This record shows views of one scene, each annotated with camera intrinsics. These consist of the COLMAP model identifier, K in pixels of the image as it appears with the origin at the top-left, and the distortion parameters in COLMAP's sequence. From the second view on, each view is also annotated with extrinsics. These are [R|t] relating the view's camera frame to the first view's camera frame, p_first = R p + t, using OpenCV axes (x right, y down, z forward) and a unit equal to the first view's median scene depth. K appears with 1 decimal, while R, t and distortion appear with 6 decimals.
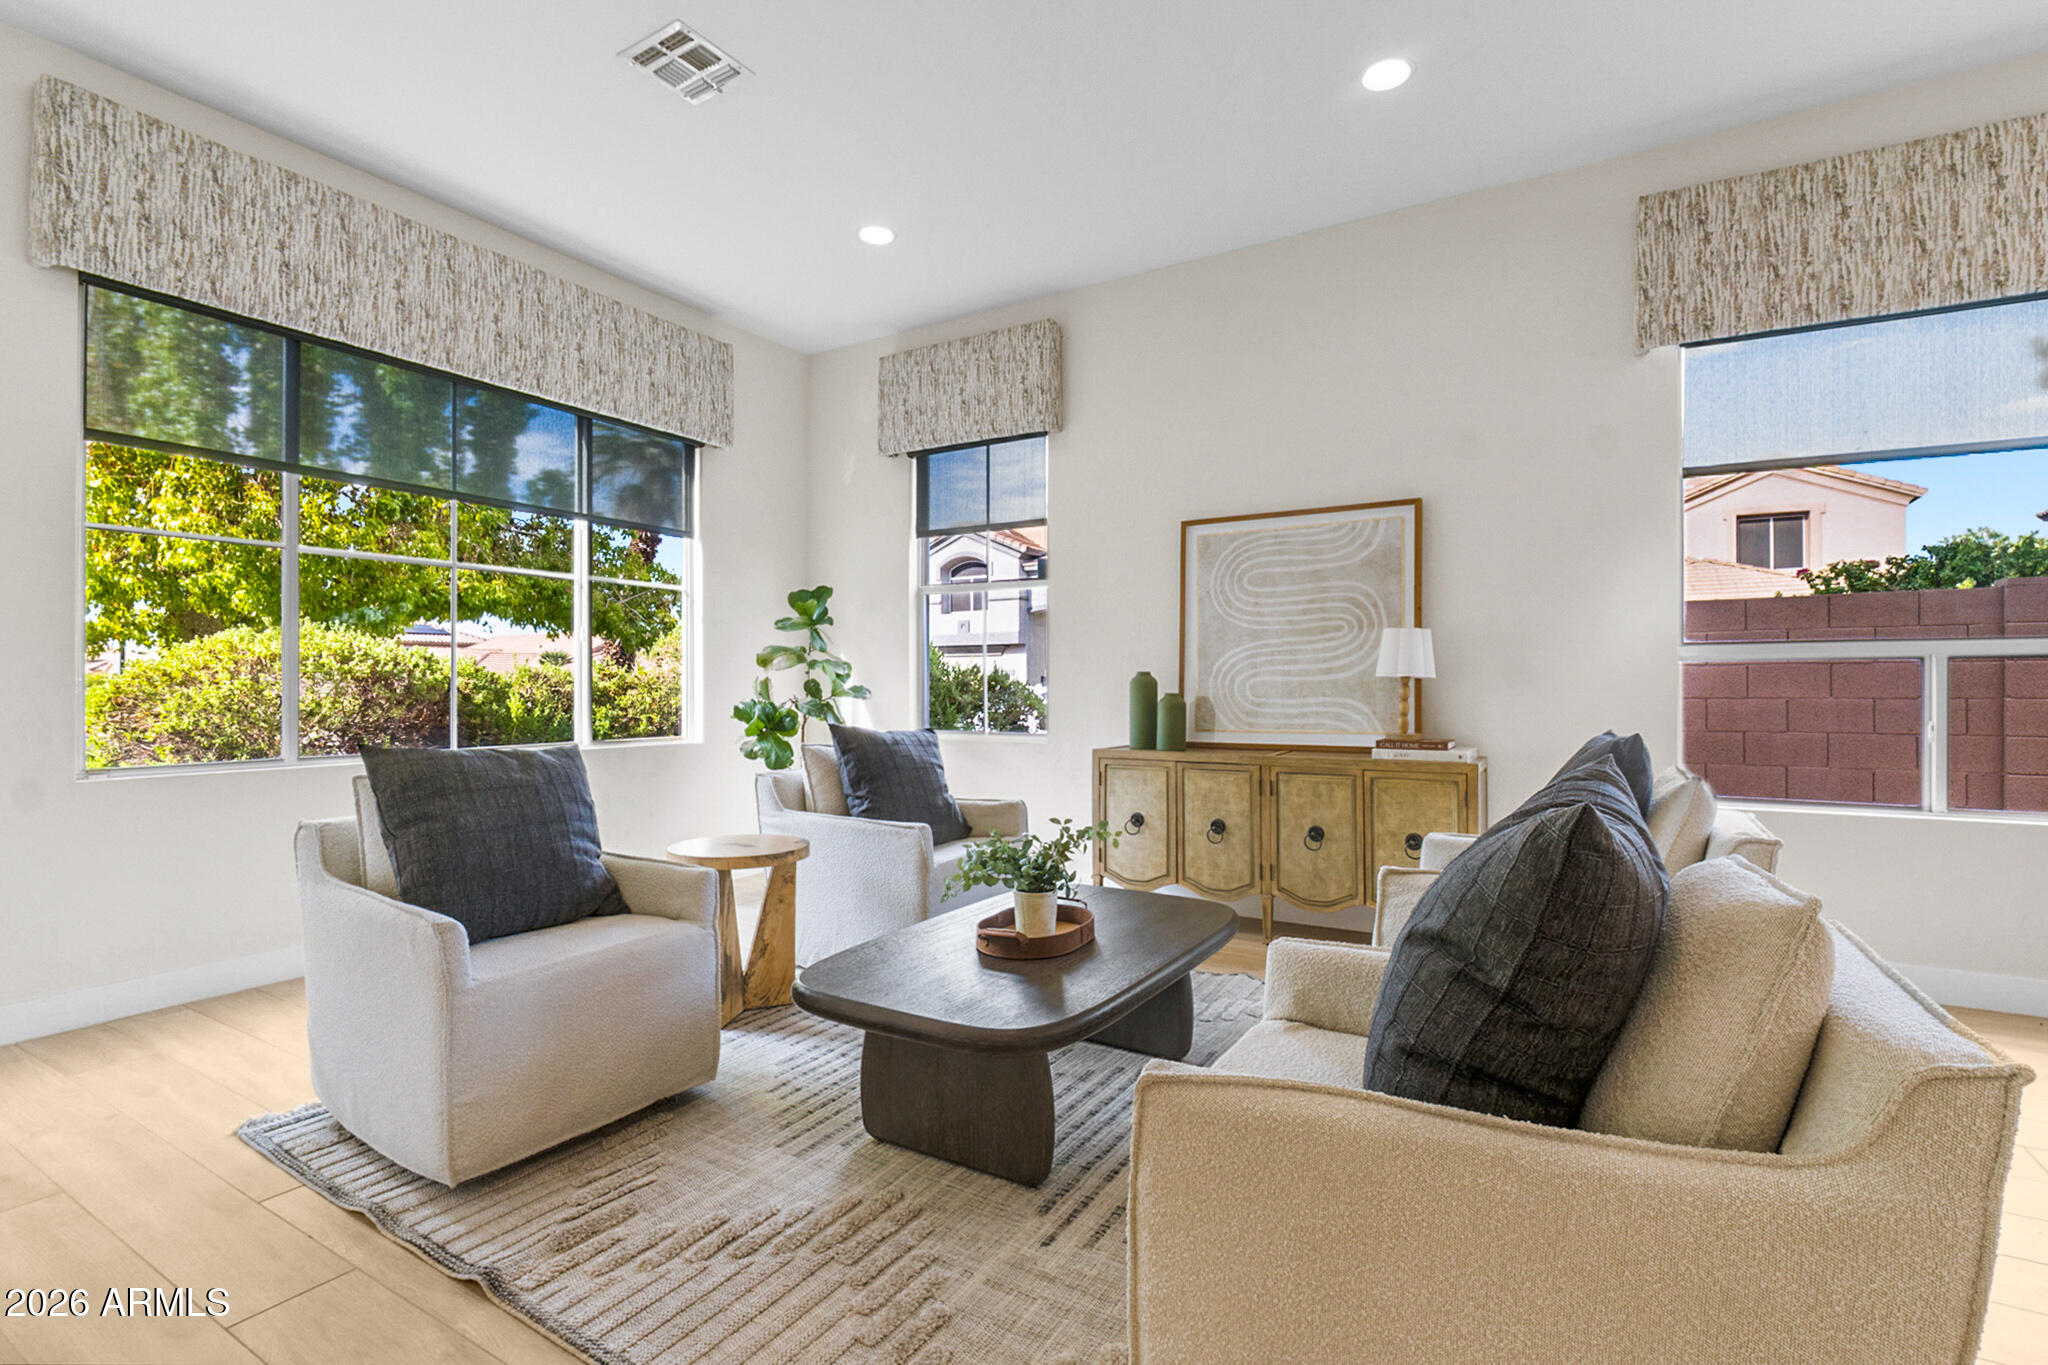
lens RADIAL K [[941.0, 0, 1028.8], [0, 941.0, 688.7], [0, 0, 1]] dist [-0.007458, 0.000585]
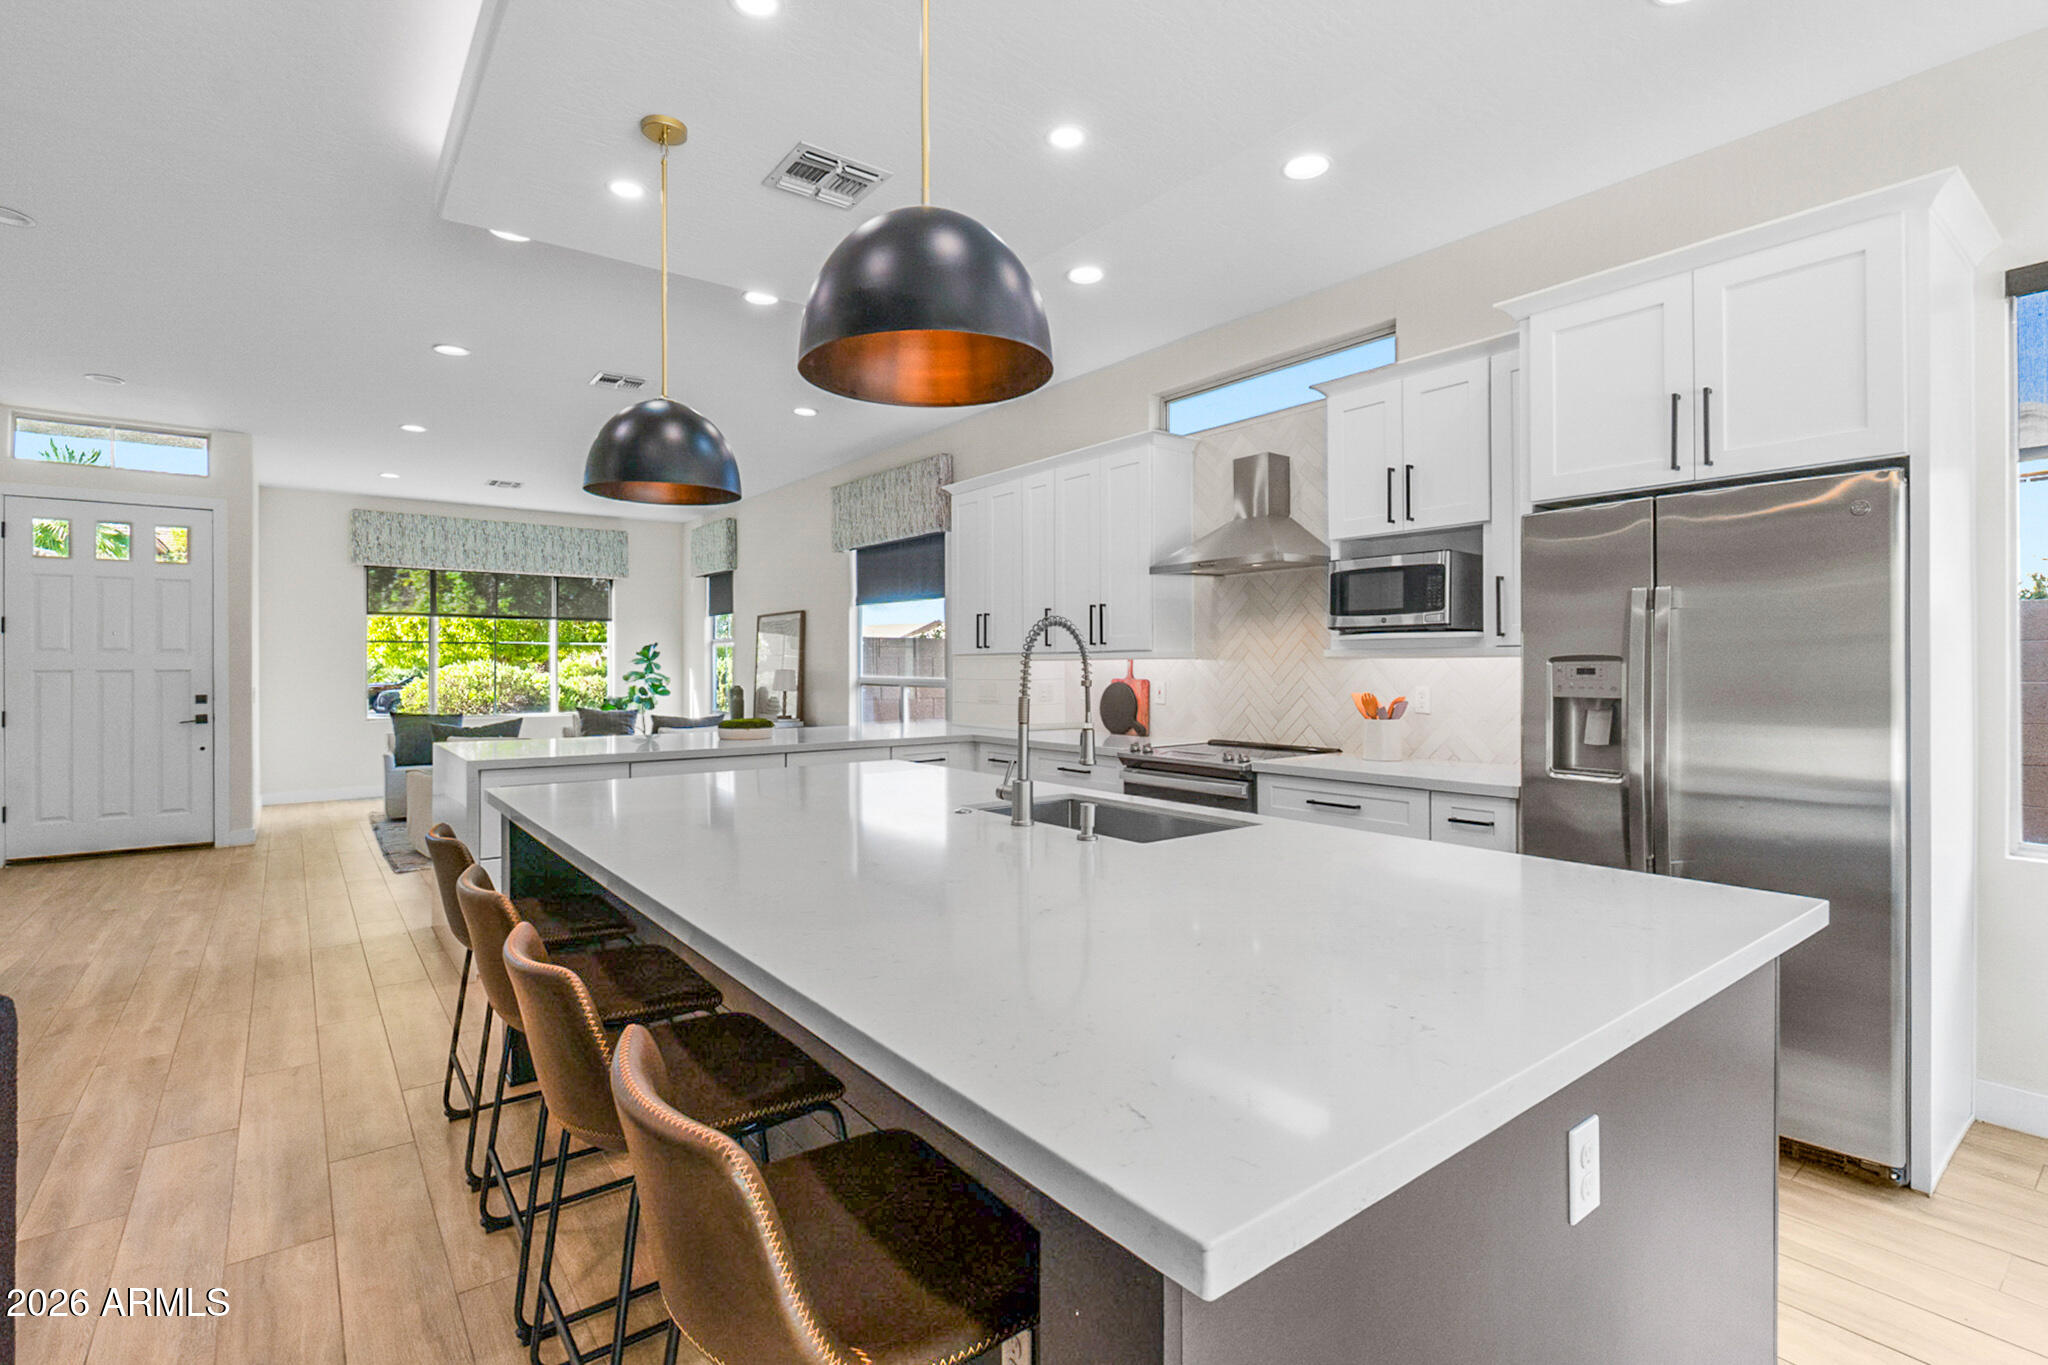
lens RADIAL K [[954.8, 0, 1022.3], [0, 954.8, 666.6], [0, 0, 1]] dist [-0.010396, -0.000009]
pose [[0.929924, 0.001611, -0.367747, 1.389195], [-0.000587, 0.999996, 0.002894, -0.063300], [0.367750, -0.002475, 0.929921, -0.734359]]
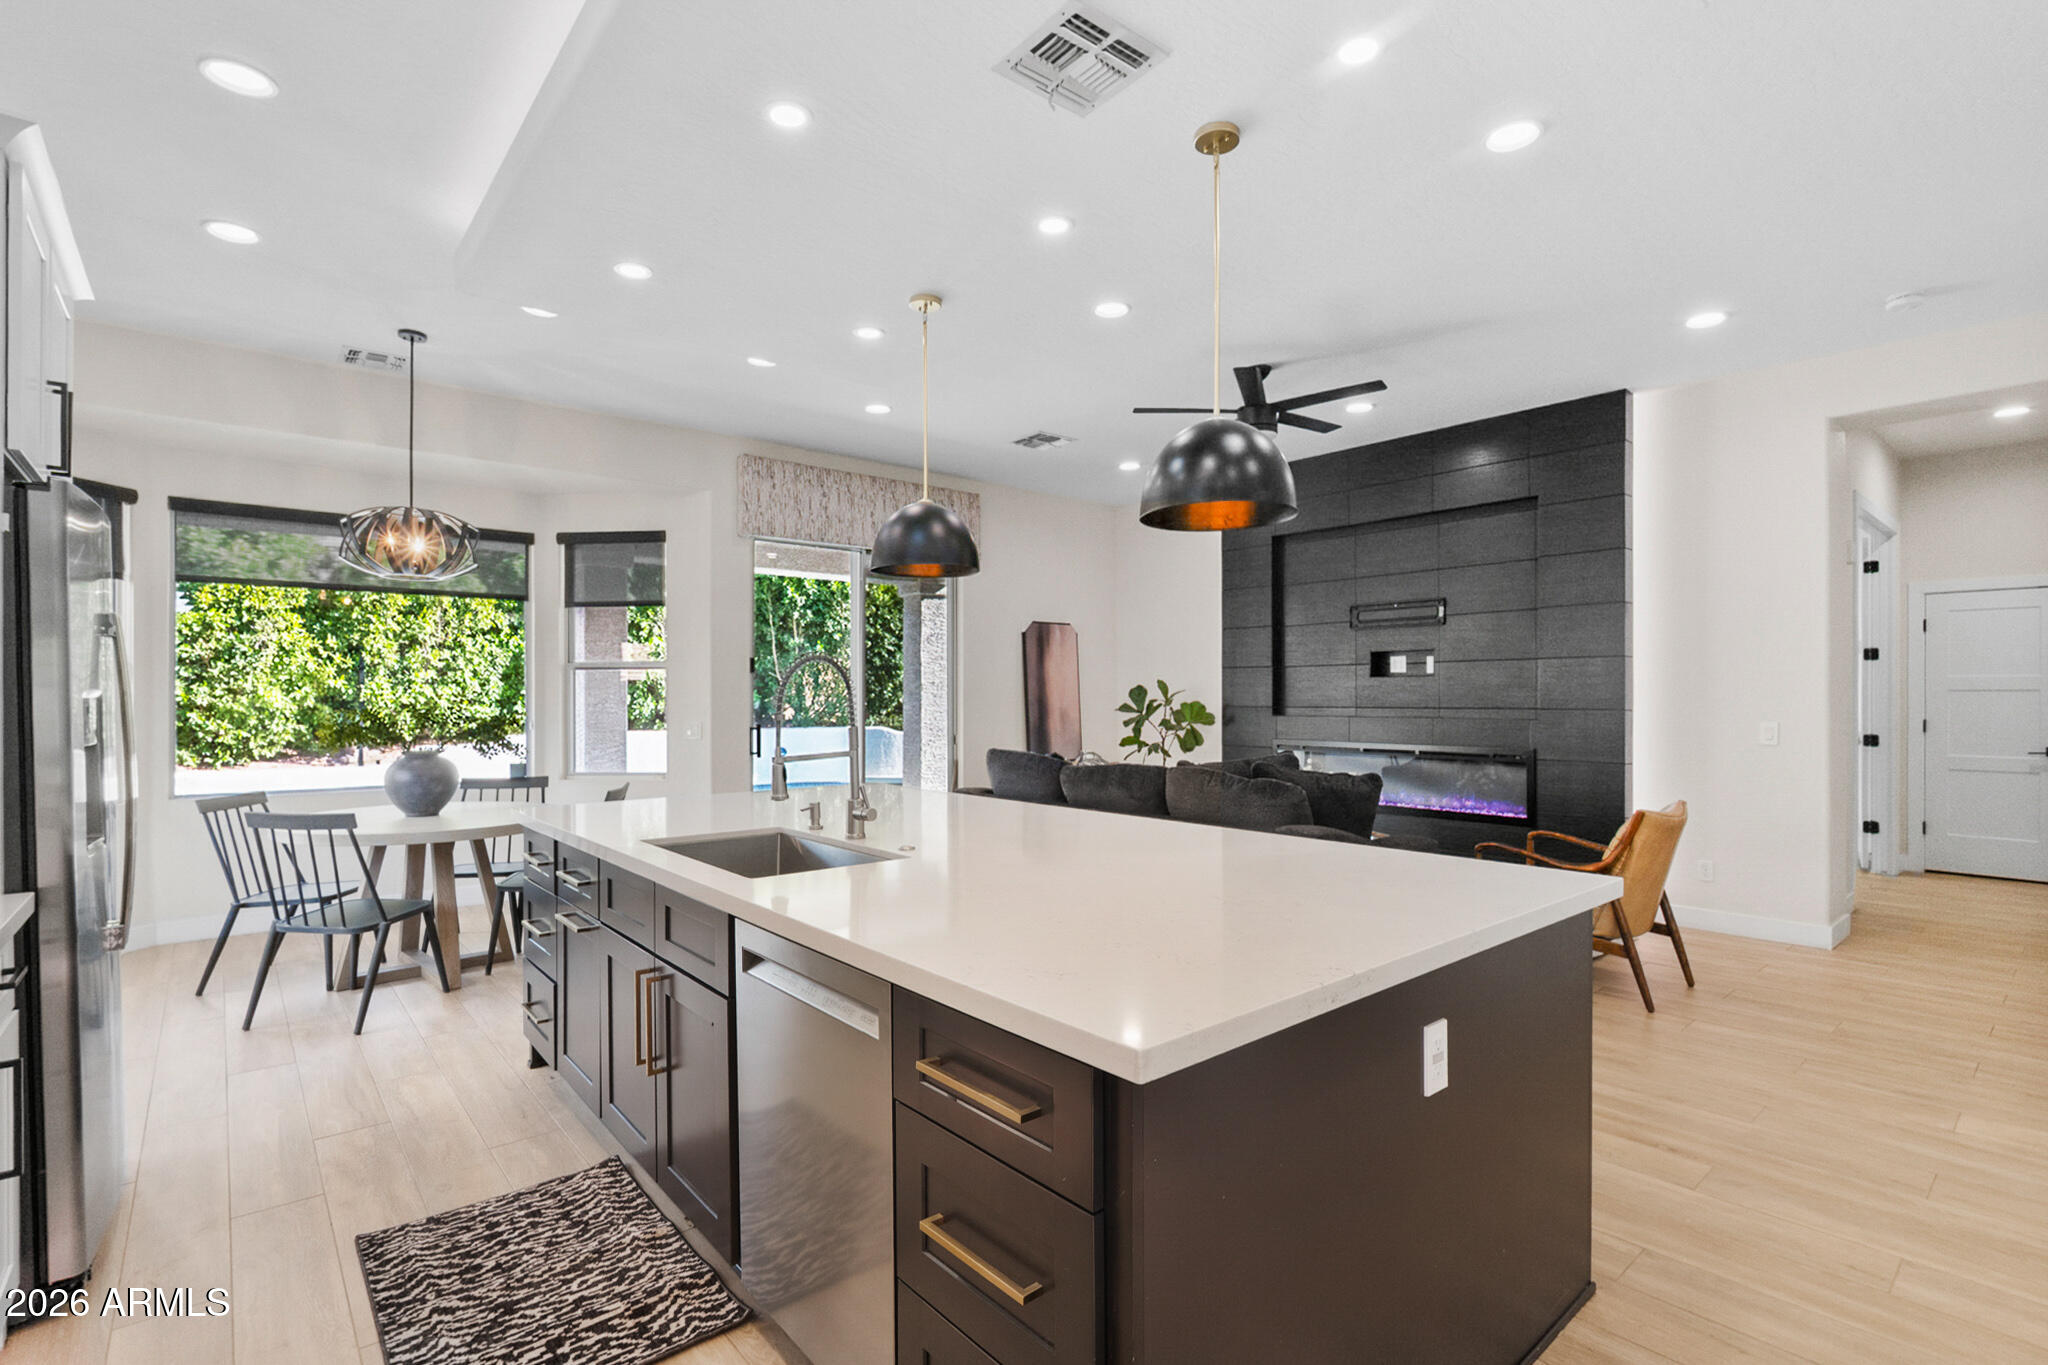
lens RADIAL K [[953.5, 0, 1031.8], [0, 953.5, 693.3], [0, 0, 1]] dist [-0.007130, 0.000294]
pose [[-0.946922, 0.008684, 0.321345, 0.932060], [0.007034, 0.999955, -0.006294, -0.061130], [-0.321385, -0.003700, -0.946941, 0.218962]]
